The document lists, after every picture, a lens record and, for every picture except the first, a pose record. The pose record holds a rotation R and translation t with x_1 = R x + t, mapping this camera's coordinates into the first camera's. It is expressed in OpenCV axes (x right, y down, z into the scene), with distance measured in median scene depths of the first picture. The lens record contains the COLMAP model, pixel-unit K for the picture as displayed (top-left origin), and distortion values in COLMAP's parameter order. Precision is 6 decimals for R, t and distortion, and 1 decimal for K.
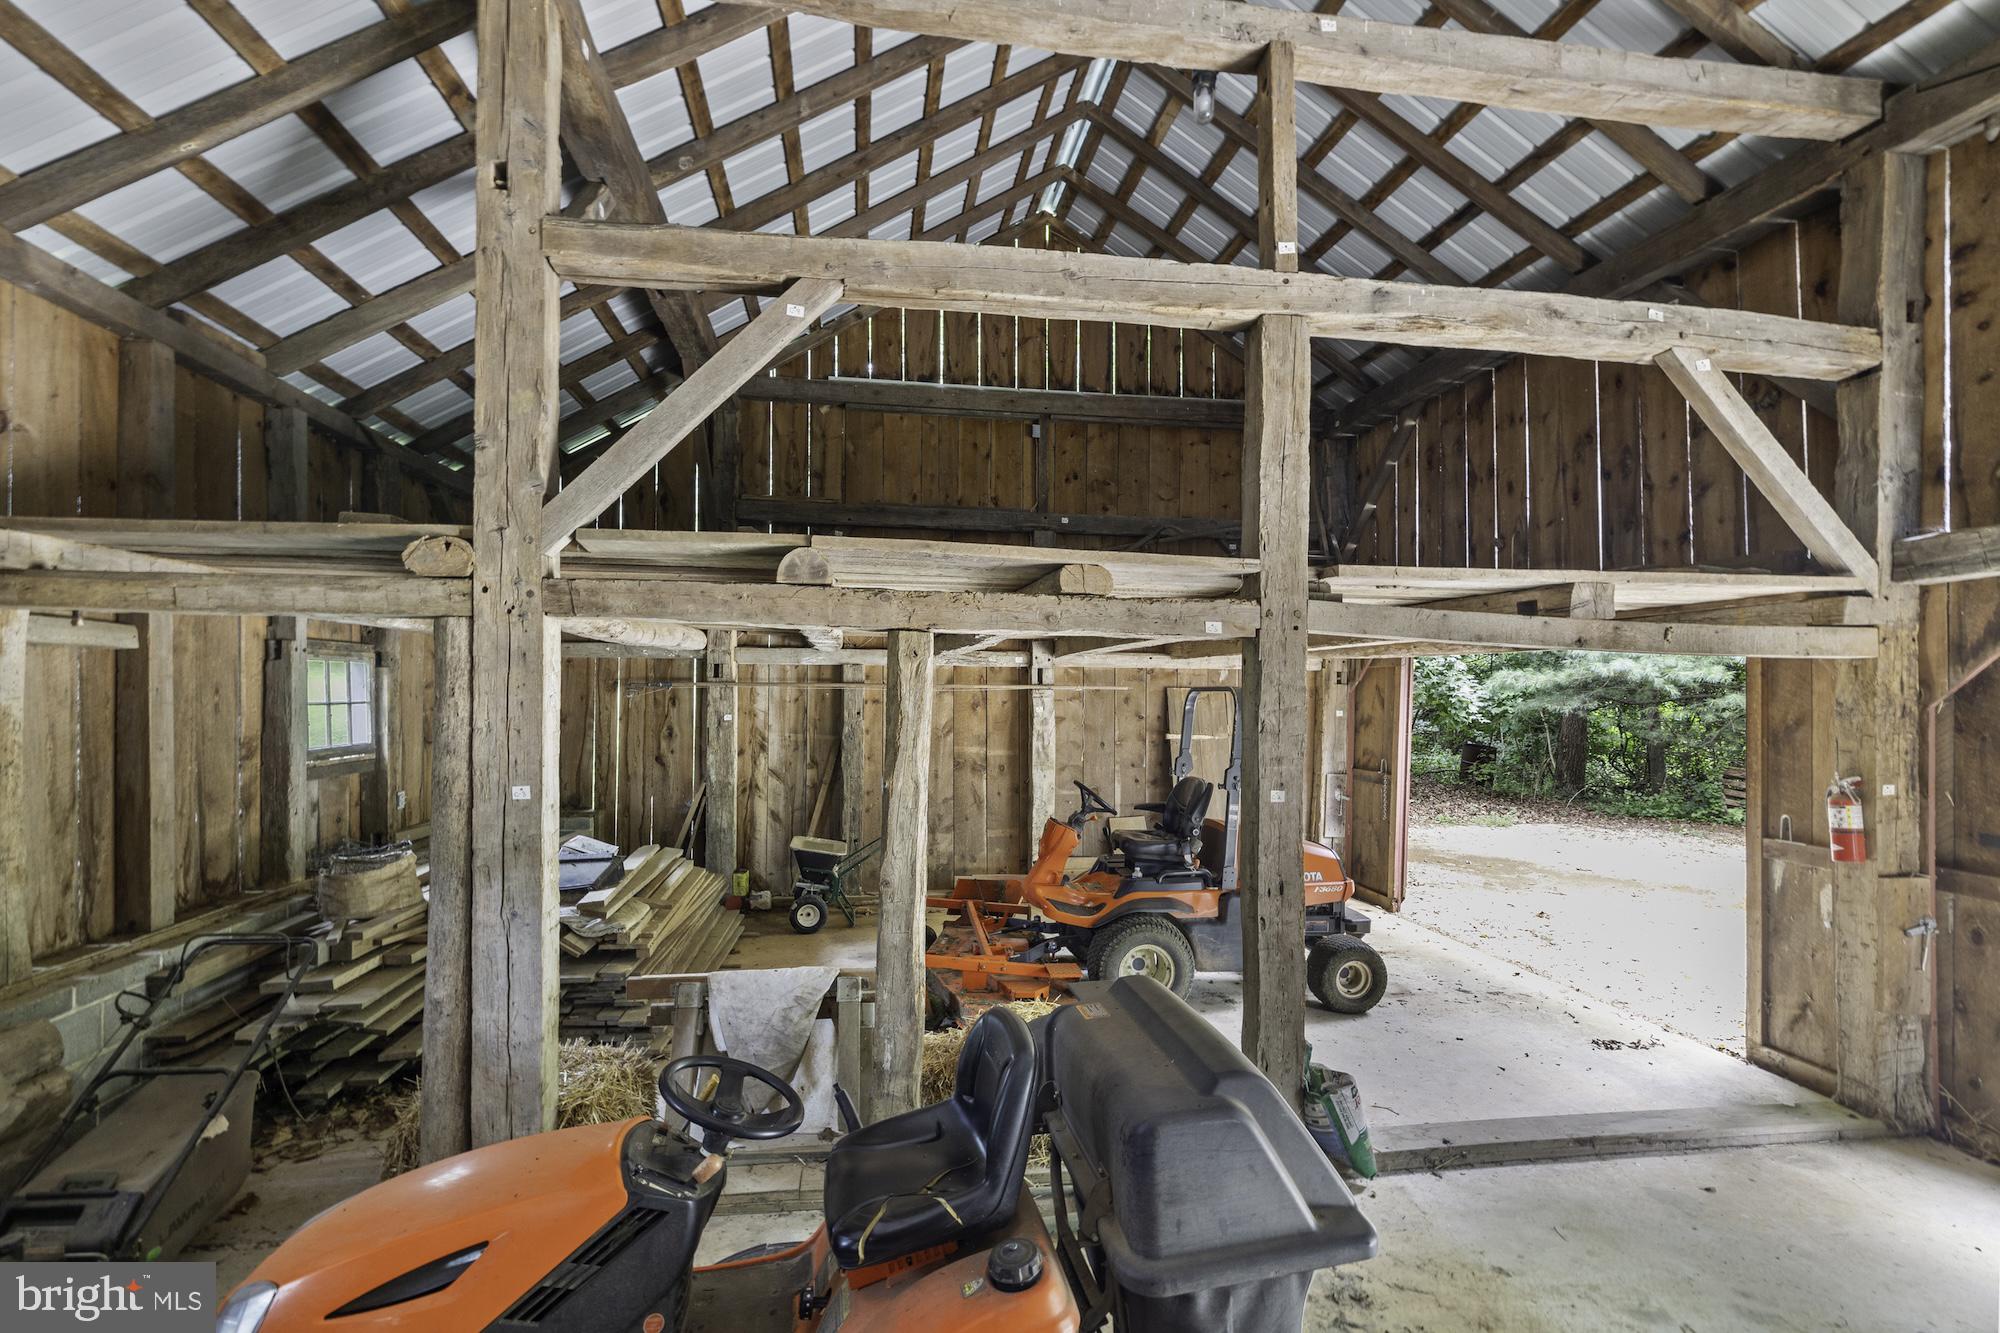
lens RADIAL K [[856.6, 0, 999.8], [0, 856.6, 717.1], [0, 0, 1]] dist [-0.000374, 0.000021]
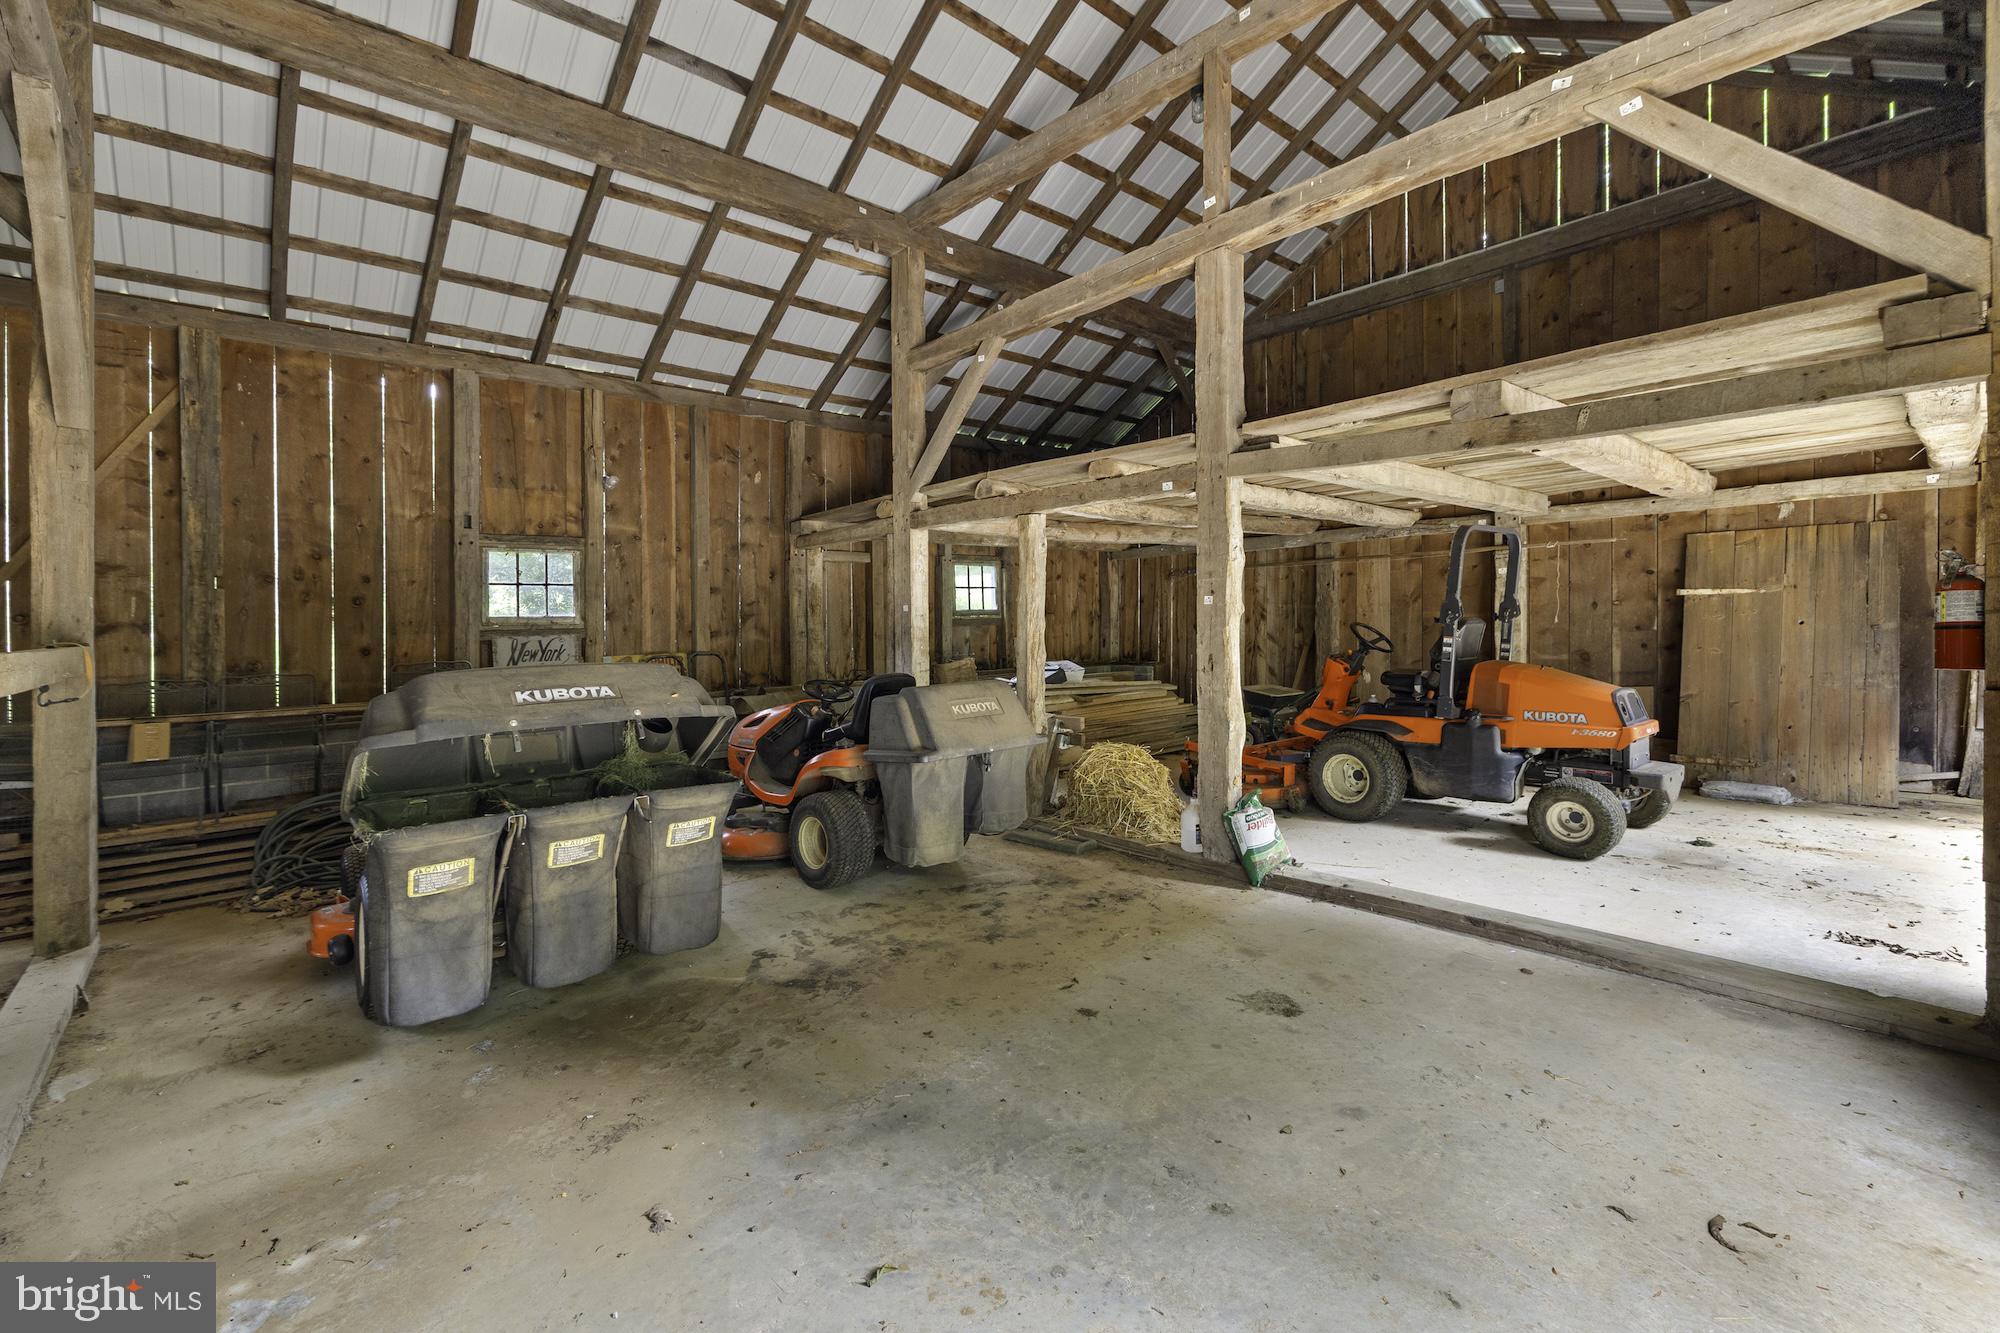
lens RADIAL K [[857.6, 0, 999.3], [0, 857.6, 643.5], [0, 0, 1]] dist [0.000436, 0.000058]
pose [[0.562023, -0.002450, -0.827118, 0.566341], [0.011362, 0.999924, 0.004759, 0.067256], [0.827044, -0.012072, 0.562008, -0.029663]]
